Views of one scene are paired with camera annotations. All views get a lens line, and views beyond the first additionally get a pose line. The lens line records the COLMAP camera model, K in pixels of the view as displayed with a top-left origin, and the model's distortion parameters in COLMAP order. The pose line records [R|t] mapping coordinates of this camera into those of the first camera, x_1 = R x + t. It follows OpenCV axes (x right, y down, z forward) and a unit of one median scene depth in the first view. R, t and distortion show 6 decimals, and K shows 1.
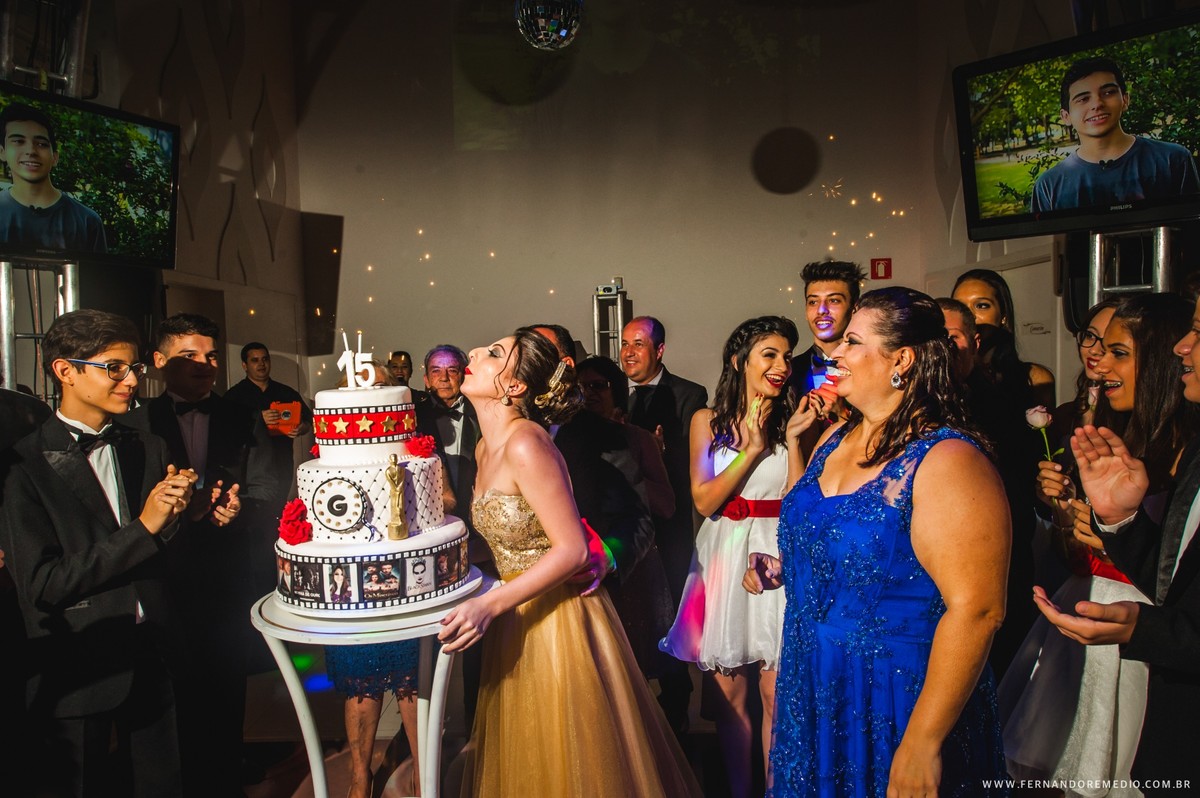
lens RADIAL K [[803.3, 0, 598.1], [0, 803.3, 398.1], [0, 0, 1]] dist [-0.019131, 0.006737]
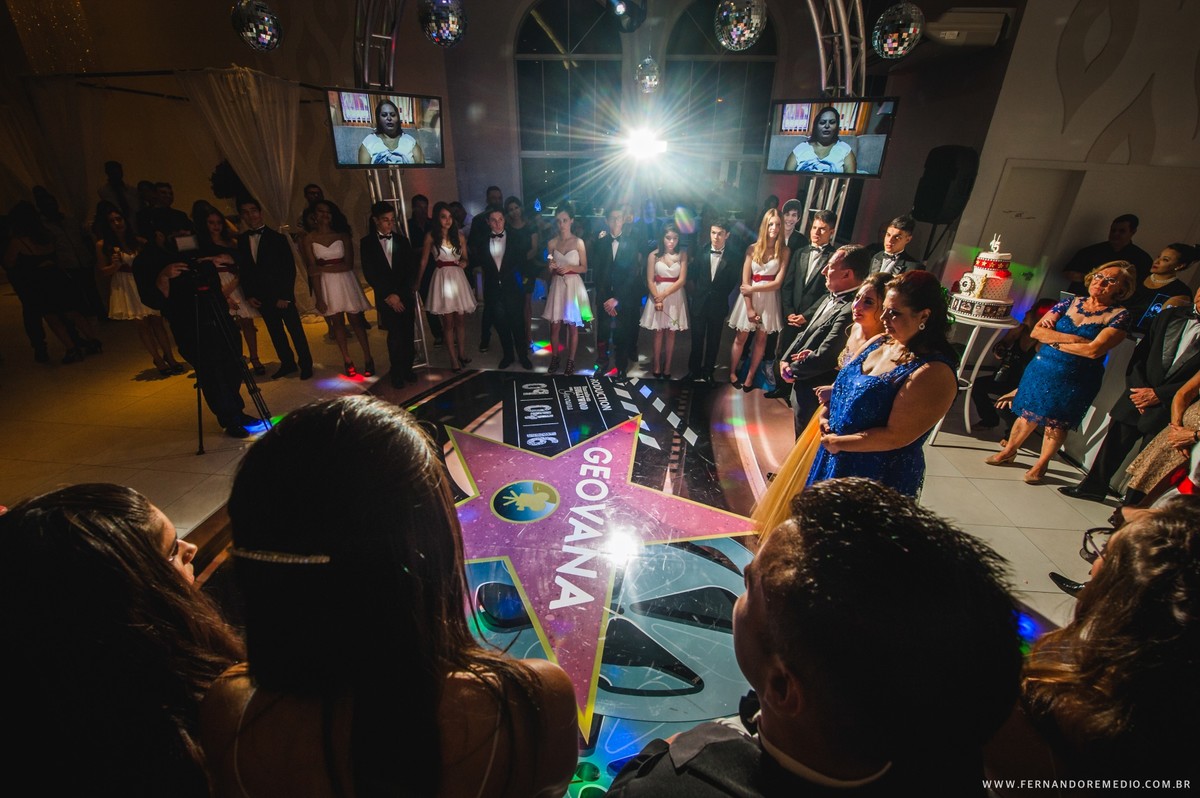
lens RADIAL K [[483.4, 0, 601.7], [0, 483.4, 400.0], [0, 0, 1]] dist [-0.012388, 0.000774]
pose [[0.212337, 0.448537, -0.868175, 1.465632], [-0.090220, 0.893638, 0.439626, -0.207795], [0.973023, -0.015022, 0.230219, -1.136217]]
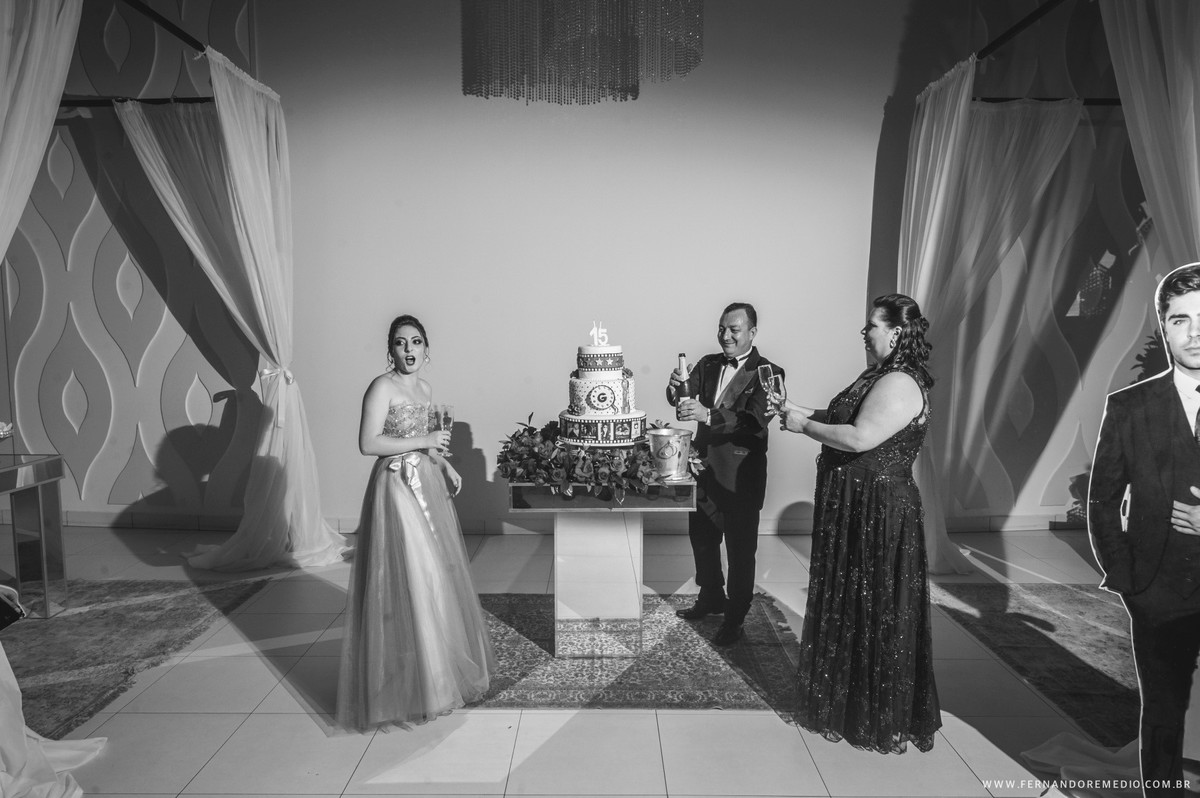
lens RADIAL K [[803.3, 0, 599.4], [0, 803.3, 400.3], [0, 0, 1]] dist [-0.019131, 0.006737]
pose [[0.989790, 0.003398, 0.142496, -0.645528], [-0.008019, 0.999460, 0.031865, 0.070006], [-0.142311, -0.032683, 0.989282, -1.194824]]
